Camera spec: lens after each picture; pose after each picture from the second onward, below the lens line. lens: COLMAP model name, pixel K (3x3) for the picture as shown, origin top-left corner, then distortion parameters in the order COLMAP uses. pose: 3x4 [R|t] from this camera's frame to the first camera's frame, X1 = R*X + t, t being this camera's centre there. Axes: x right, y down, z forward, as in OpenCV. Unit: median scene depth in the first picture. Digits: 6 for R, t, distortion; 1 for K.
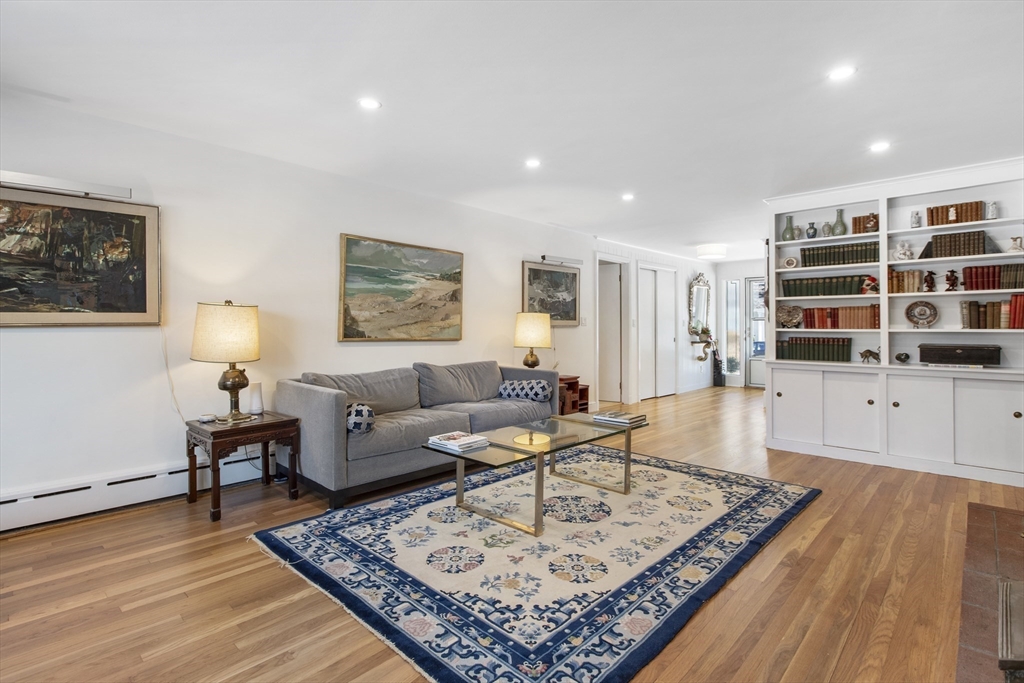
lens RADIAL K [[488.0, 0, 512.4], [0, 488.0, 325.0], [0, 0, 1]] dist [-0.003245, -0.000704]
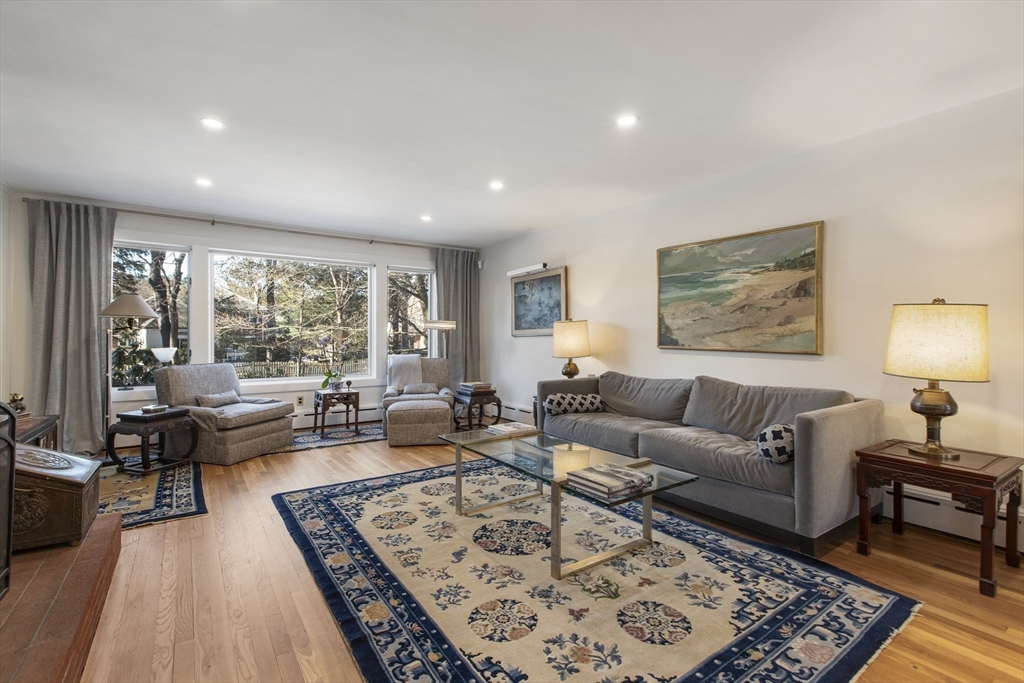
lens RADIAL K [[465.9, 0, 512.5], [0, 465.9, 337.7], [0, 0, 1]] dist [-0.001074, 0.000918]
pose [[-0.198020, -0.001148, -0.980197, 0.786384], [0.003889, 0.999991, -0.001957, 0.010963], [0.980190, -0.004200, -0.198013, 0.950876]]
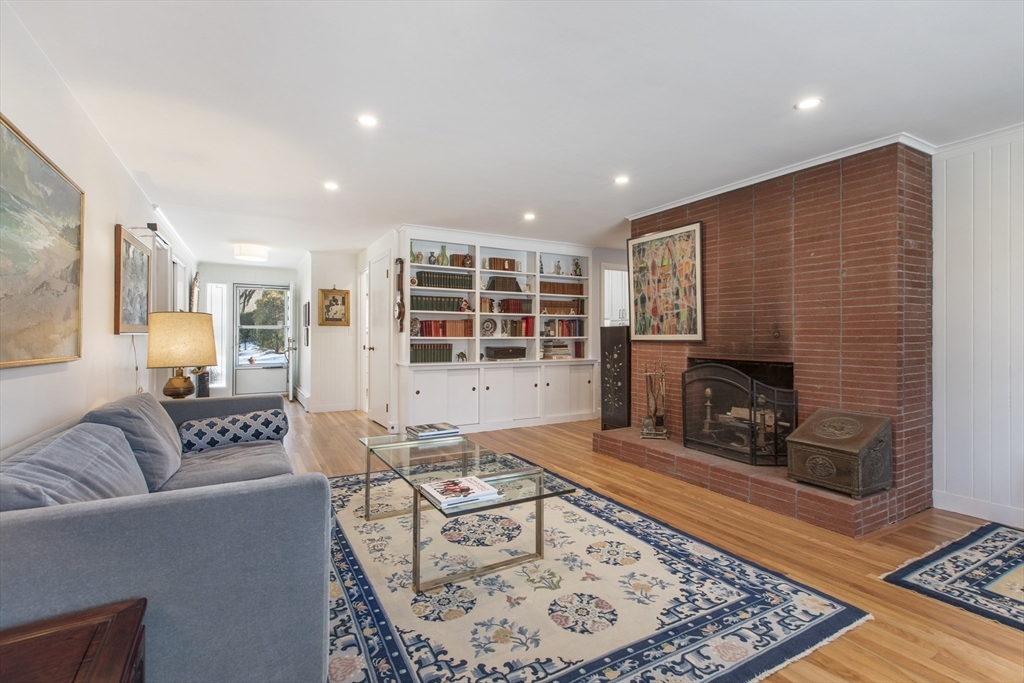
lens RADIAL K [[465.9, 0, 509.1], [0, 465.9, 340.2], [0, 0, 1]] dist [-0.001074, 0.000918]
pose [[0.297045, -0.007644, 0.954833, -0.576564], [-0.006099, 0.999932, 0.009903, 0.003937], [-0.954844, -0.008765, 0.296979, 0.560634]]
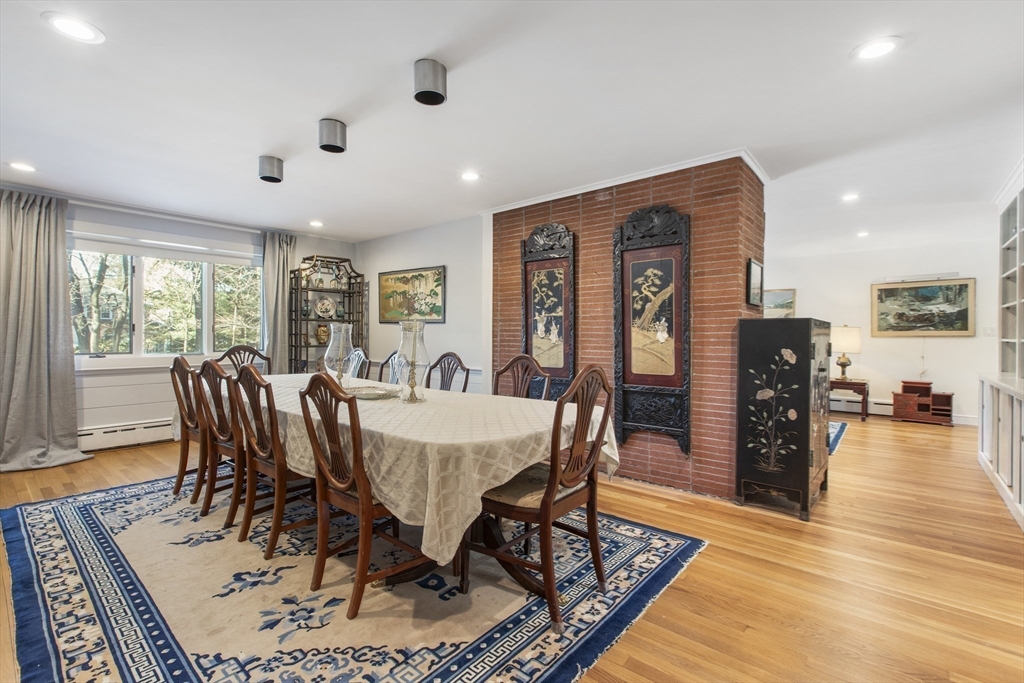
lens RADIAL K [[465.9, 0, 507.7], [0, 465.9, 336.0], [0, 0, 1]] dist [-0.001074, 0.000918]
pose [[0.062705, -0.000250, -0.998032, 1.750136], [-0.000782, 1.000000, -0.000299, 0.003840], [0.998032, 0.000799, 0.062705, -0.007084]]
